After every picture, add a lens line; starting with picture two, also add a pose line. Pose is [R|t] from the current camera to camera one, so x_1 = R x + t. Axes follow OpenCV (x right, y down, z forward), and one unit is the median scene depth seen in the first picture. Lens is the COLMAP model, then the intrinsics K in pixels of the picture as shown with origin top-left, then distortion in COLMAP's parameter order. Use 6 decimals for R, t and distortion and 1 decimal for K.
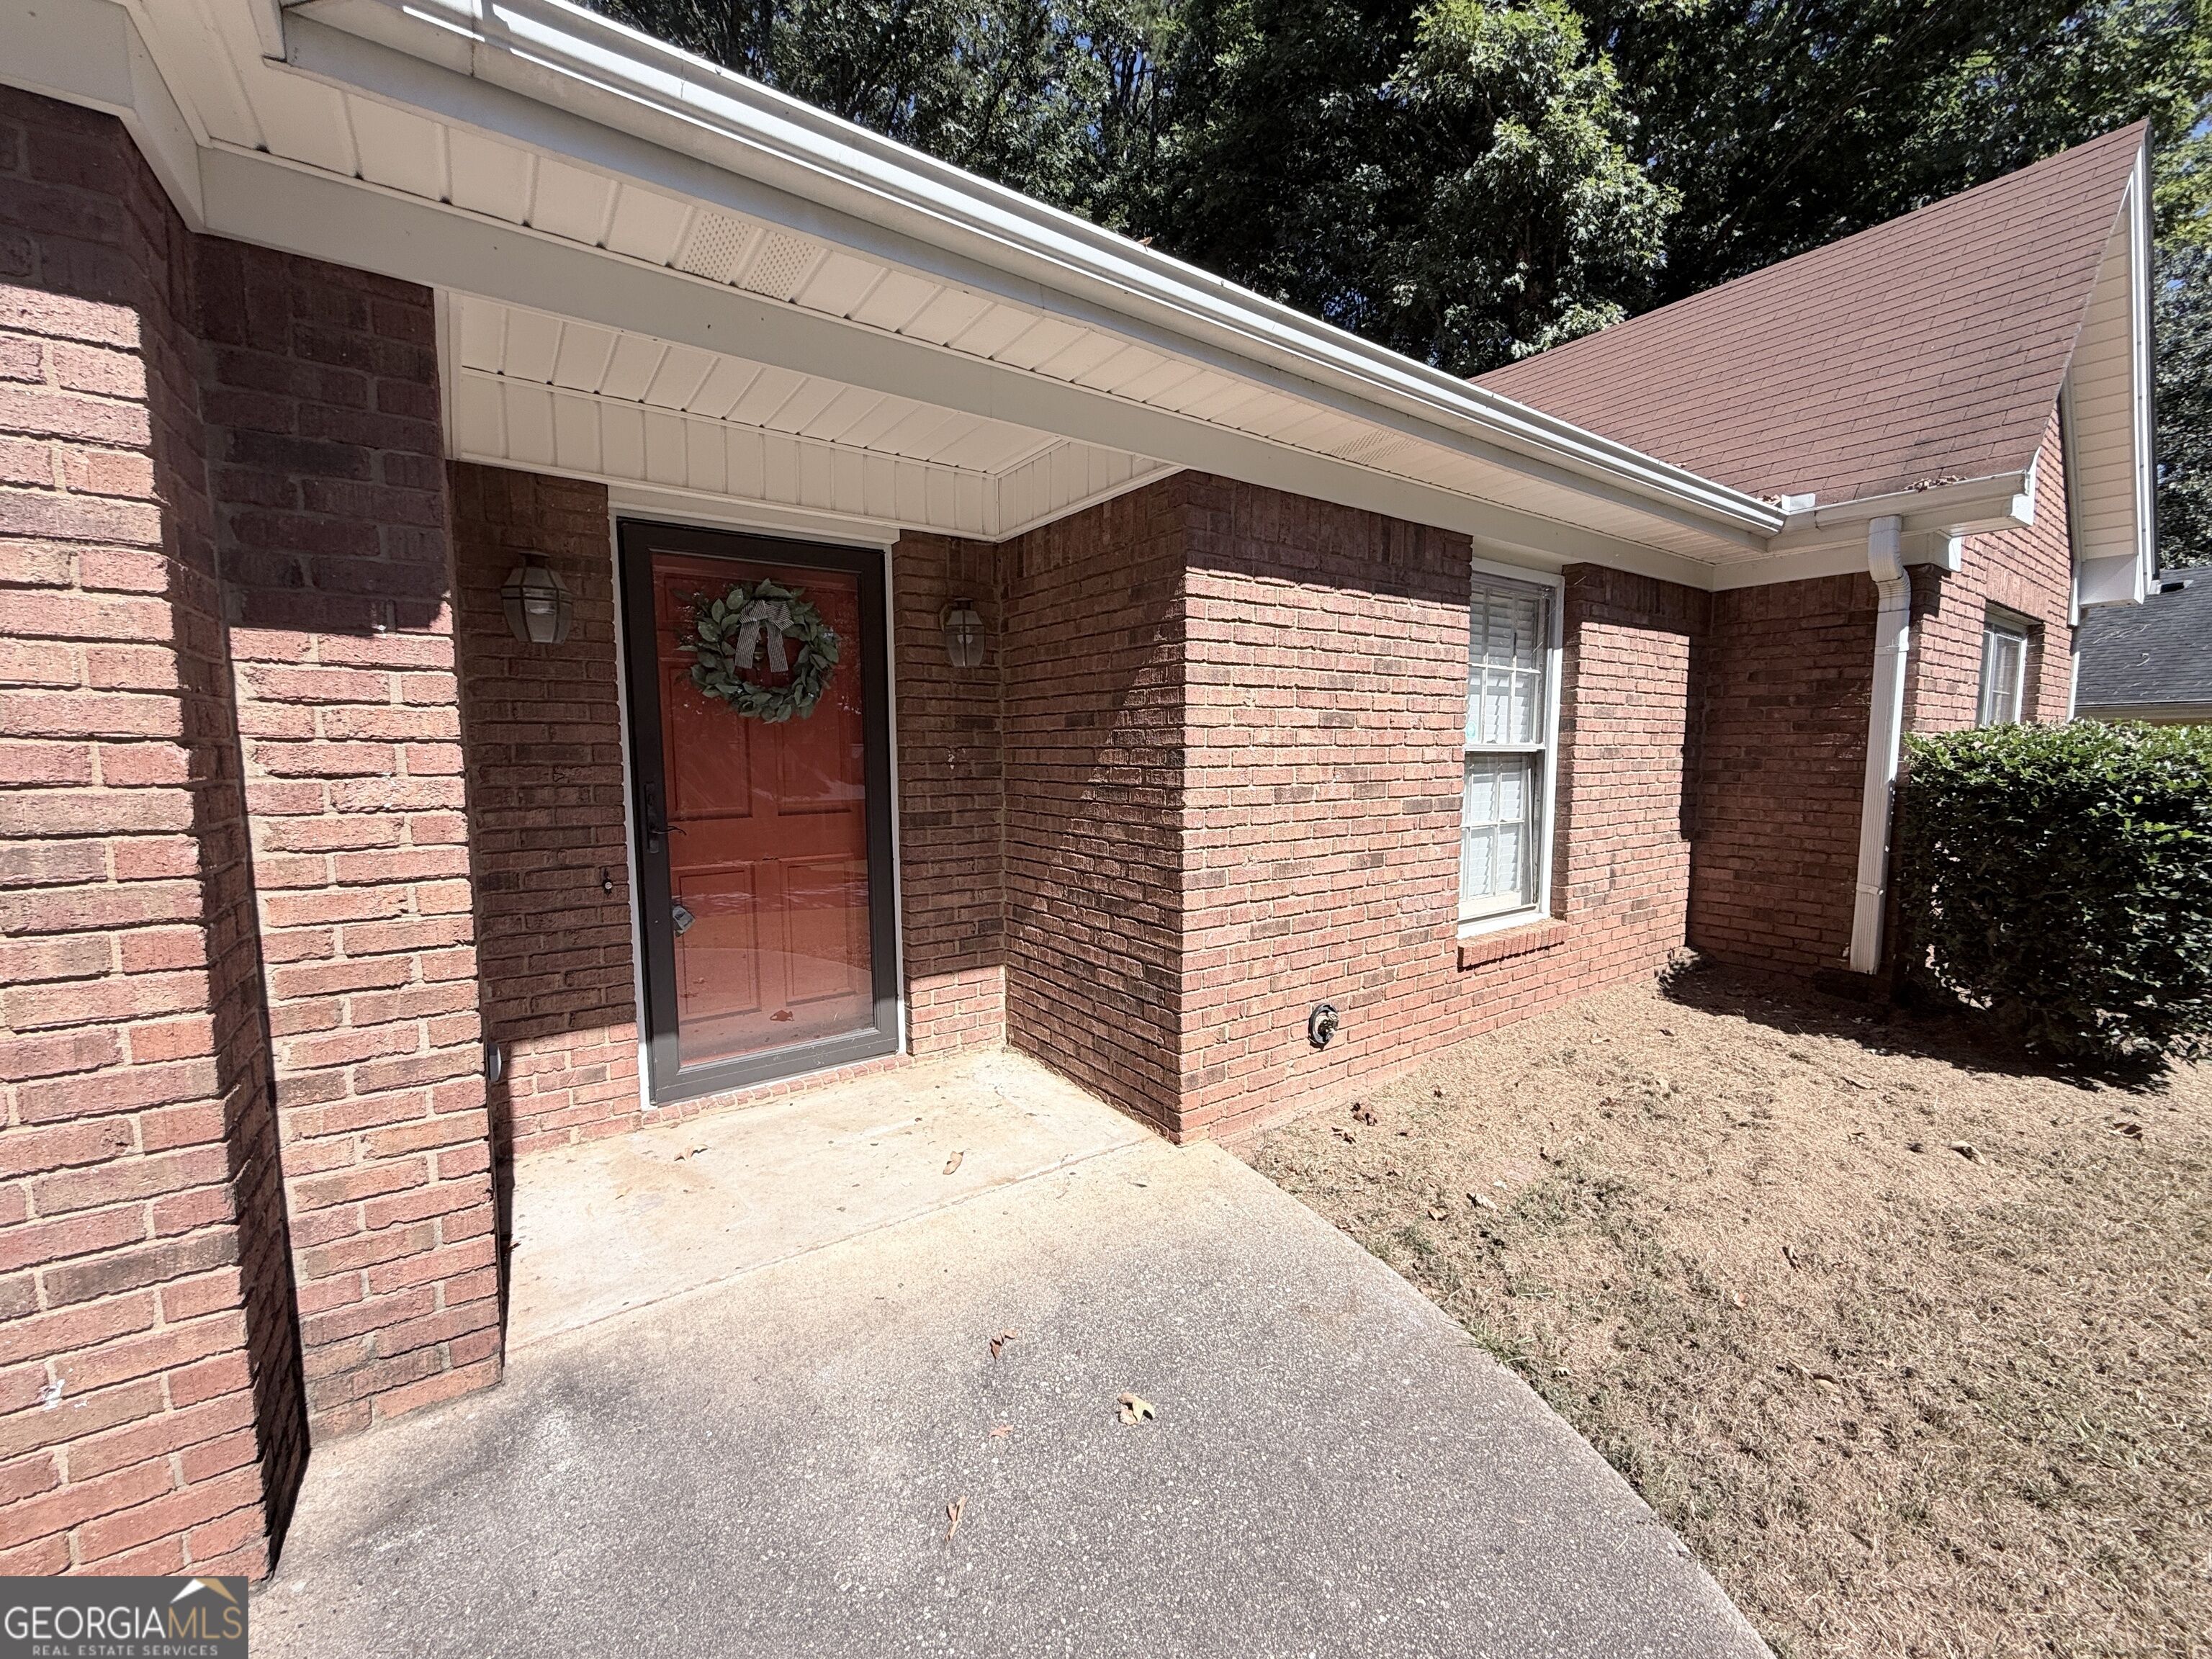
lens RADIAL K [[852.5, 0, 1106.0], [0, 852.5, 829.5], [0, 0, 1]] dist [-0.013612, -0.000068]
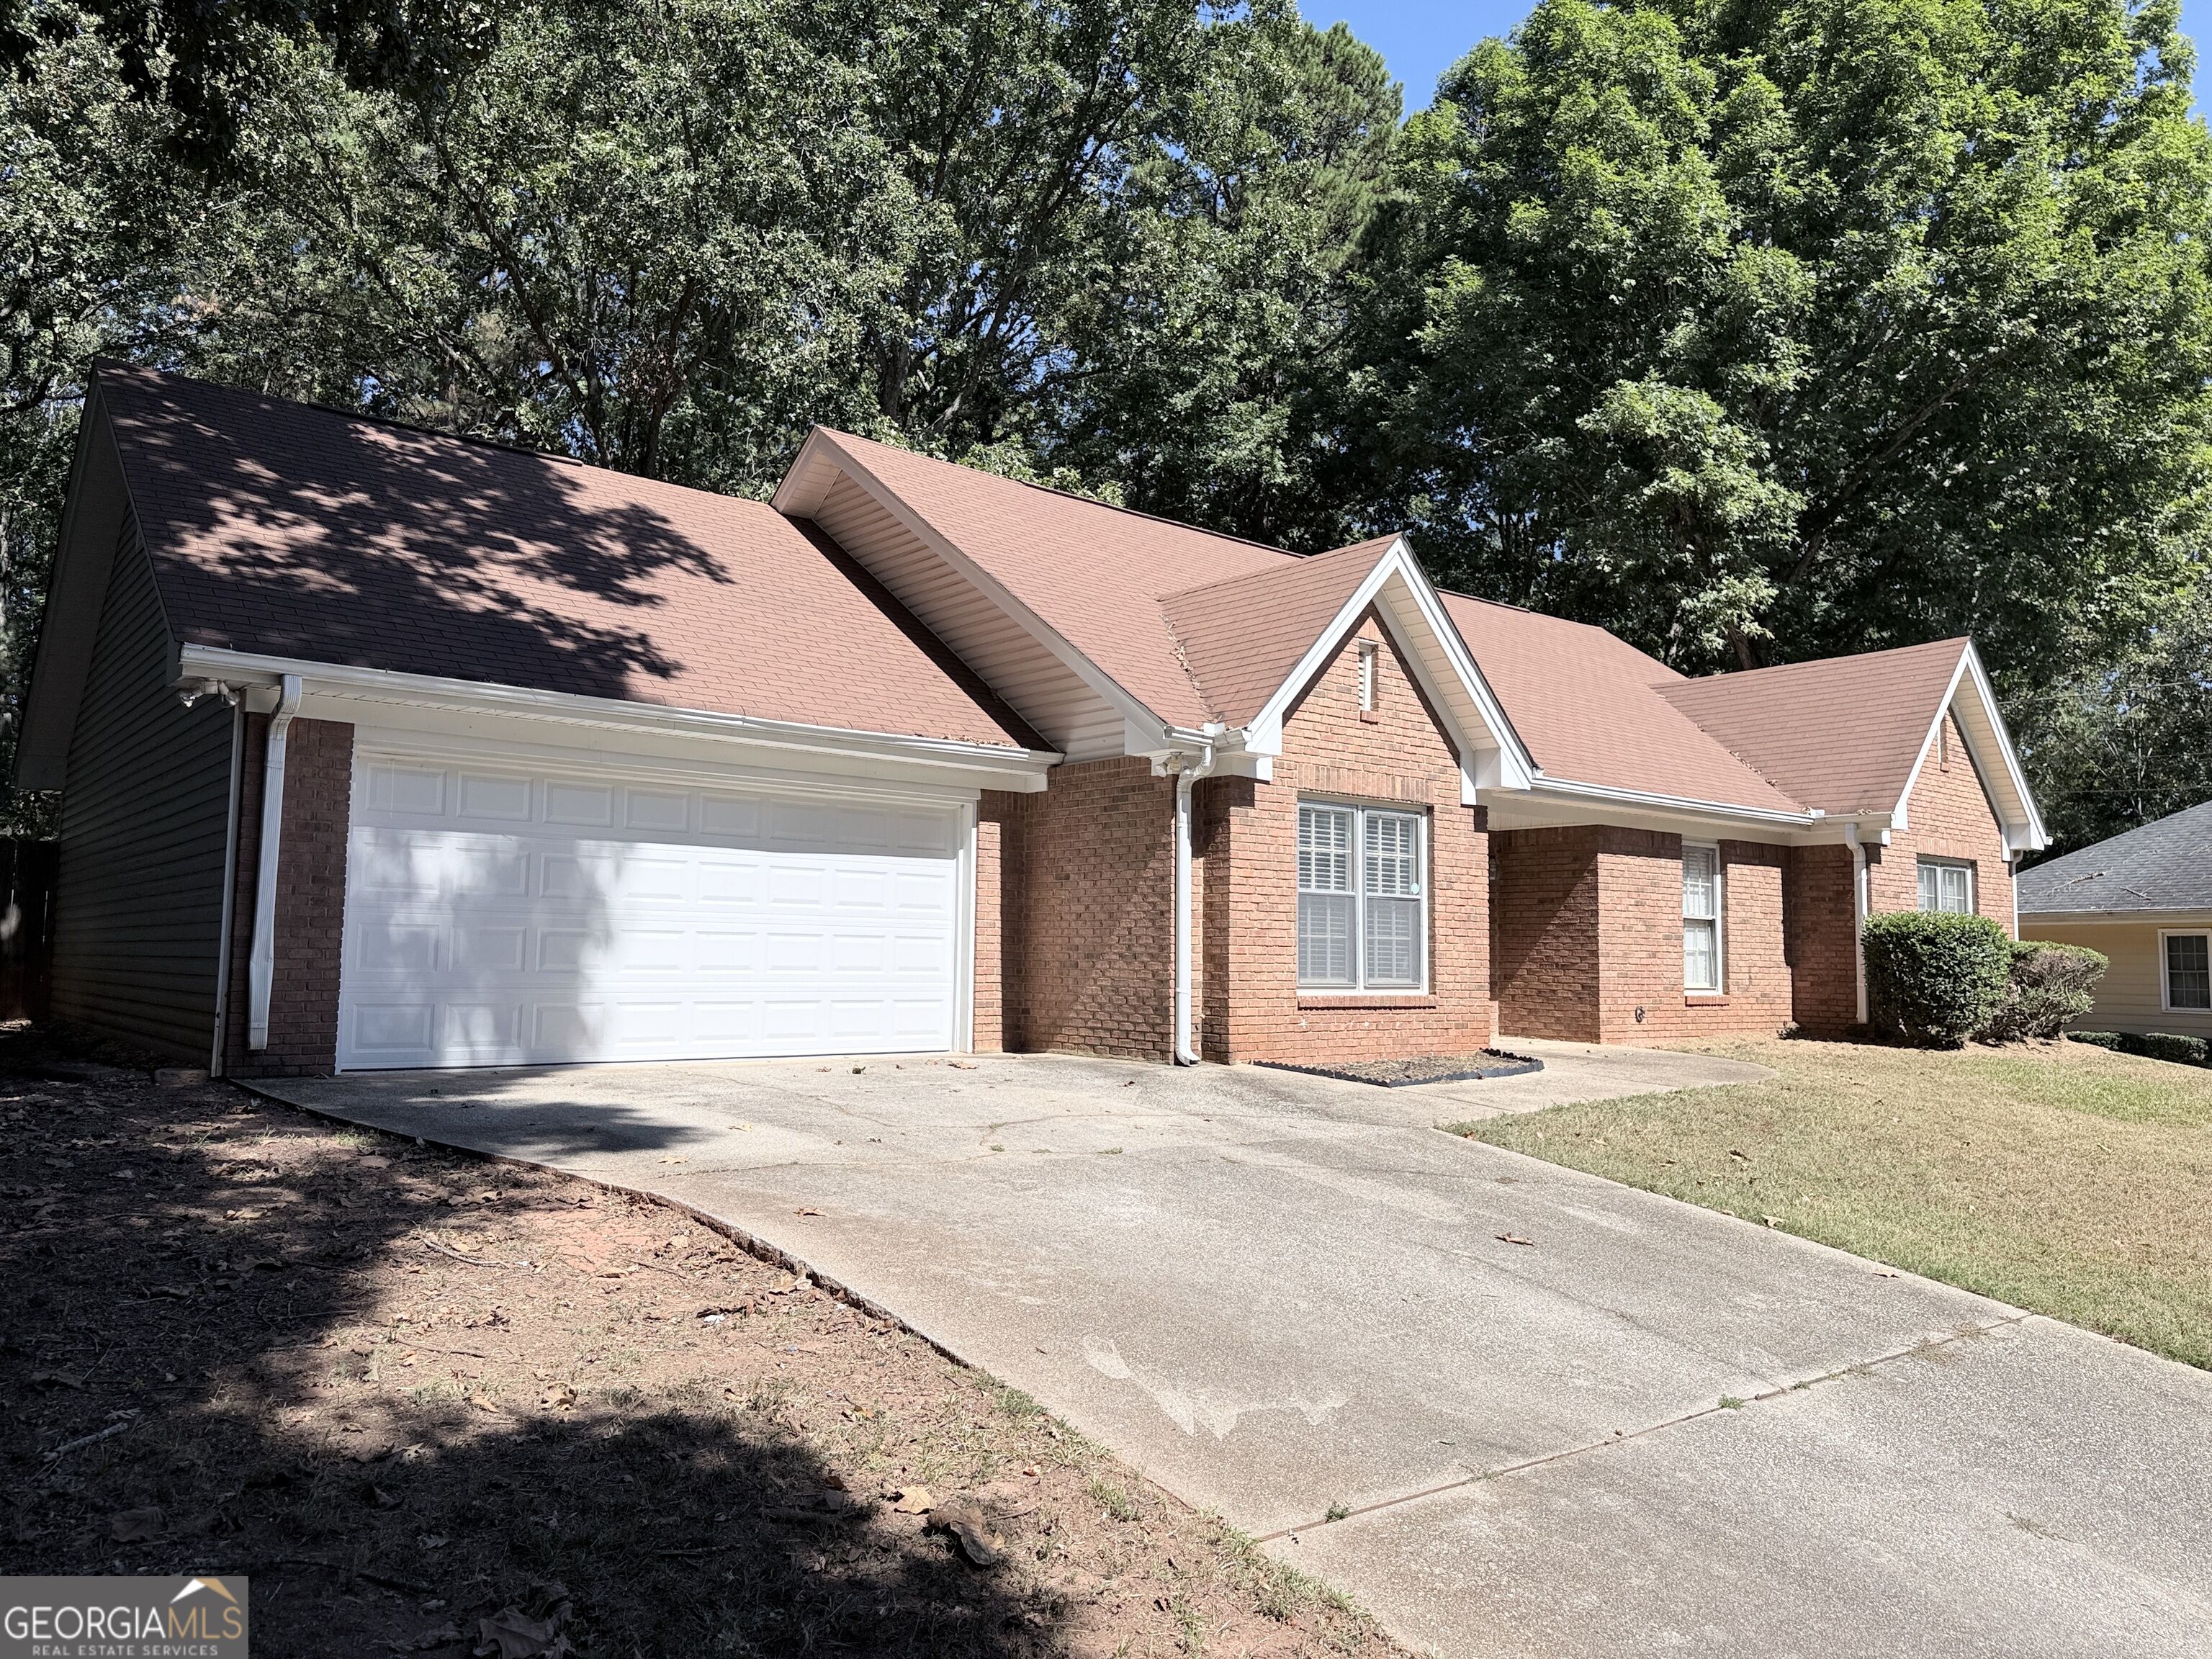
lens RADIAL K [[1671.6, 0, 1106.0], [0, 1671.6, 829.5], [0, 0, 1]] dist [0.076156, -0.000372]
pose [[0.994102, 0.022139, 0.106170, -1.844163], [-0.002409, 0.983210, -0.182463, 0.579806], [-0.108427, 0.181131, 0.977464, -3.808465]]
